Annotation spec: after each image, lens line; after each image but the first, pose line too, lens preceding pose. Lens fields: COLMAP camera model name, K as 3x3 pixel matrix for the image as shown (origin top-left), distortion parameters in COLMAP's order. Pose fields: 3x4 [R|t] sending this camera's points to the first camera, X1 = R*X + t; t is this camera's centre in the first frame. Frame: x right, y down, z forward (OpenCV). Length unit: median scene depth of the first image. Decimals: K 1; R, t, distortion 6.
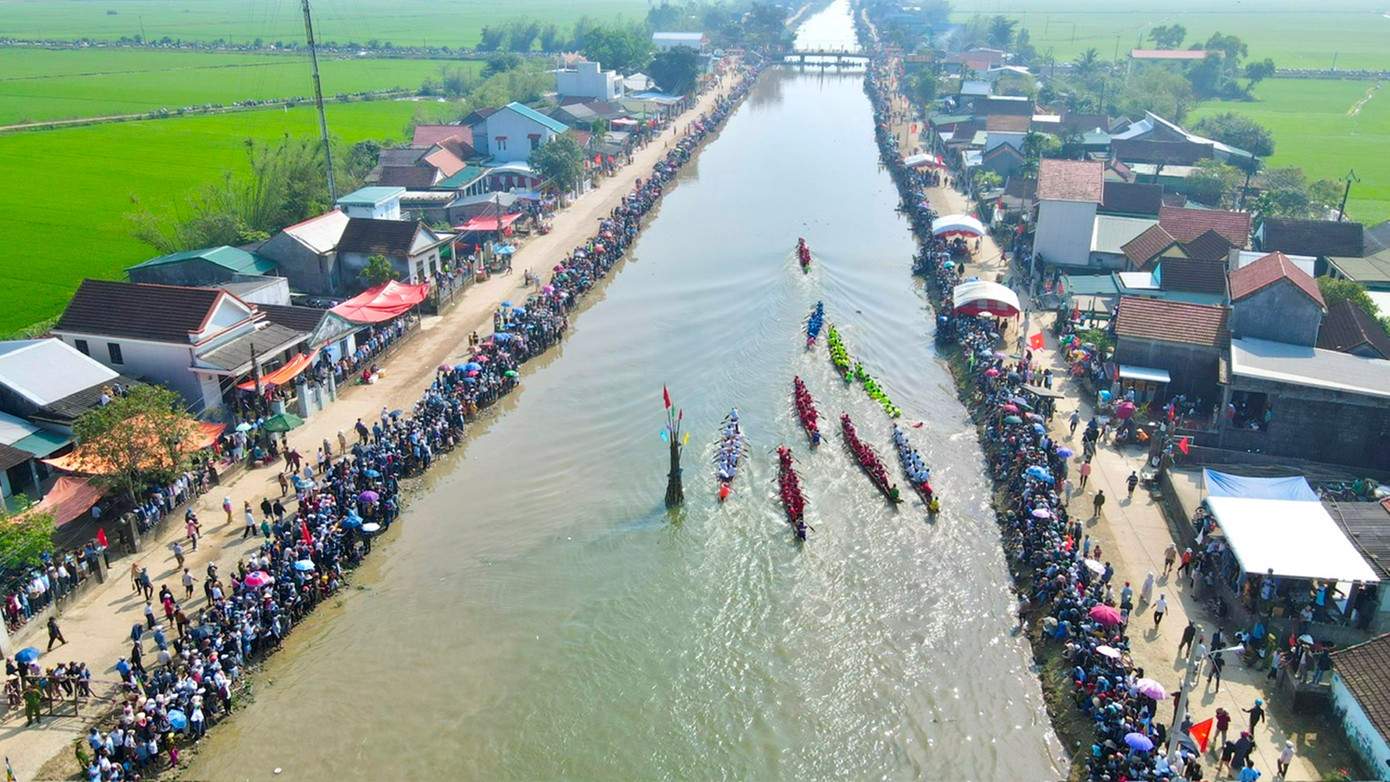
lens RADIAL K [[1030.7, 0, 695.0], [0, 1030.7, 391.0], [0, 0, 1]] dist [-0.009710, 0.059432]
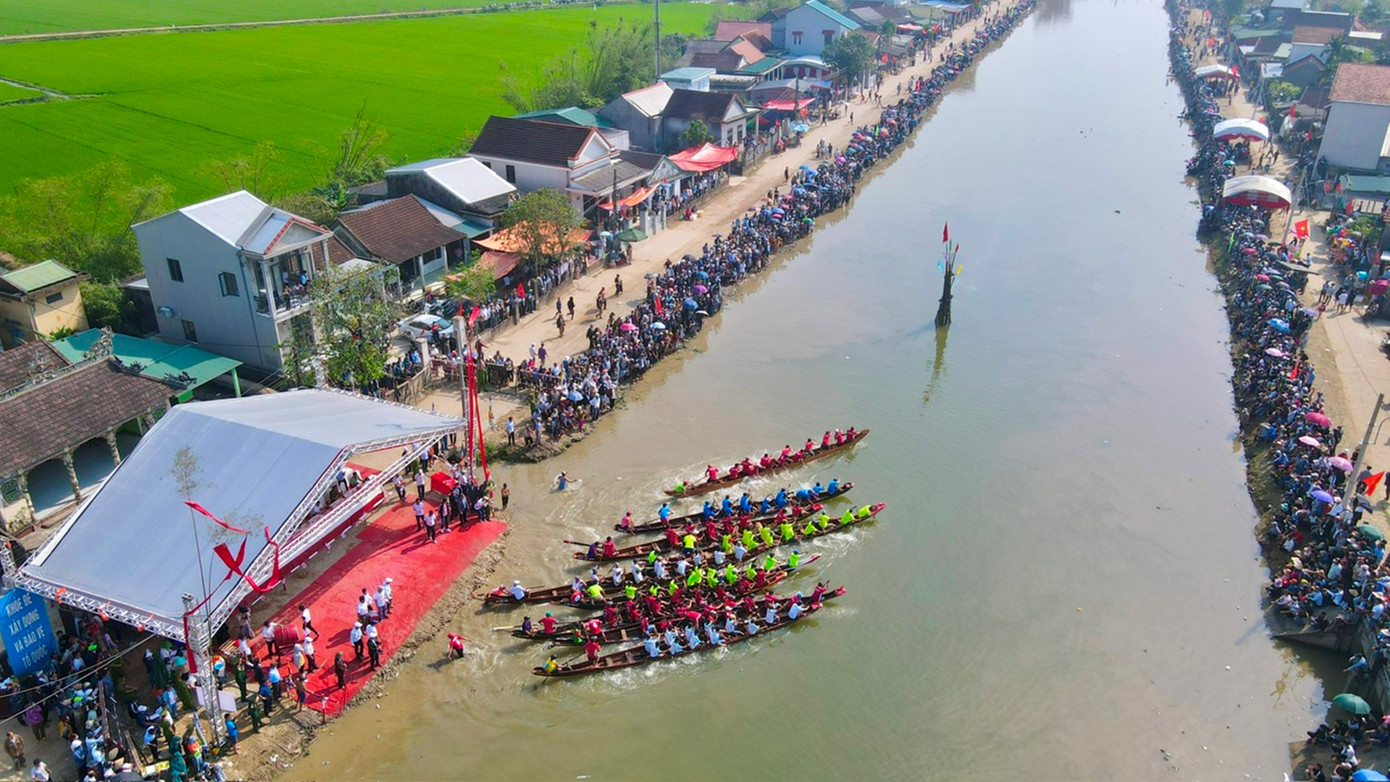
lens RADIAL K [[1024.5, 0, 696.2], [0, 1024.5, 404.1], [0, 0, 1]] dist [0.004970, 0.006802]
pose [[0.969183, 0.113865, -0.218447, -0.017724], [-0.095063, 0.990950, 0.094766, 0.076724], [0.227261, -0.071080, 0.971236, -0.153663]]
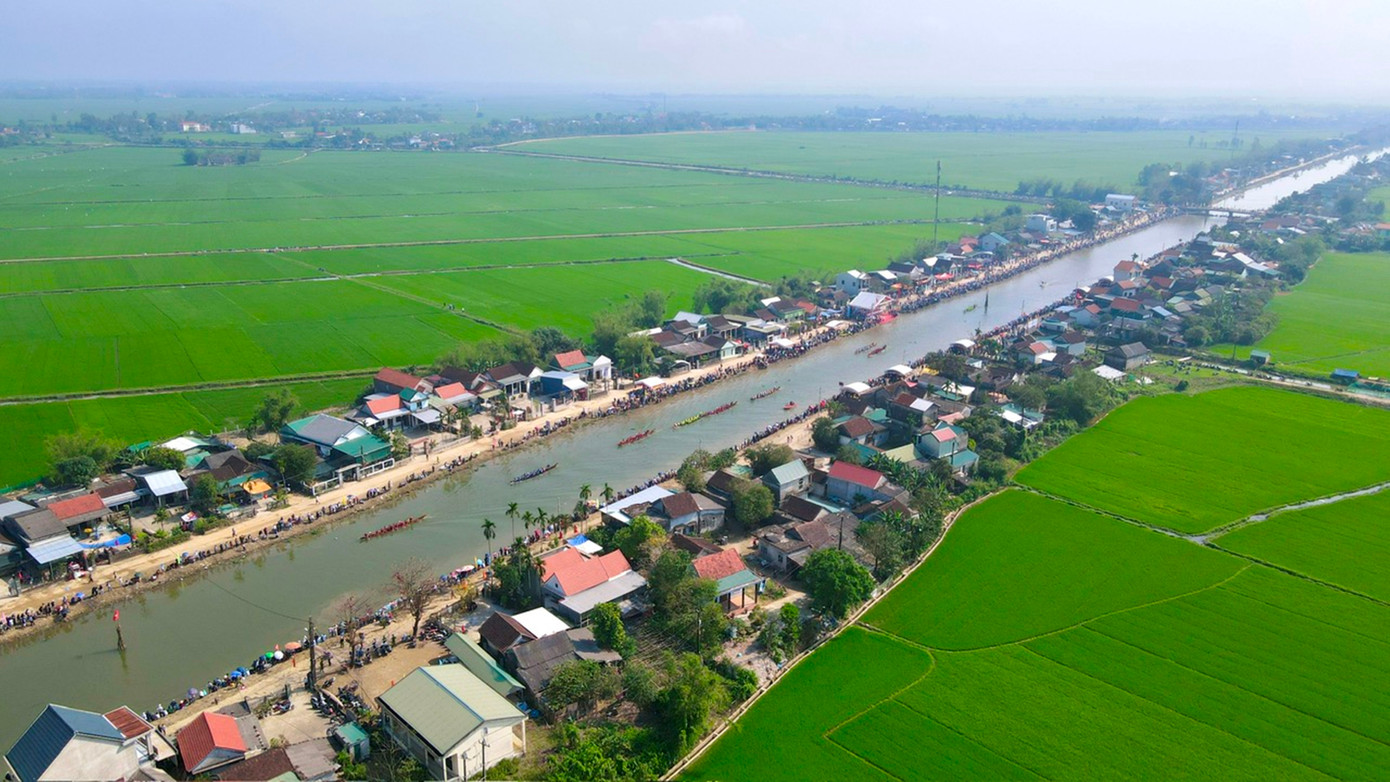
lens RADIAL K [[1030.7, 0, 695.0], [0, 1030.7, 391.0], [0, 0, 1]] dist [-0.009710, 0.059432]
pose [[0.859262, 0.151015, -0.488737, 0.990327], [-0.195449, 0.979862, -0.040857, 0.758236], [0.472725, 0.130630, 0.871474, -3.193915]]
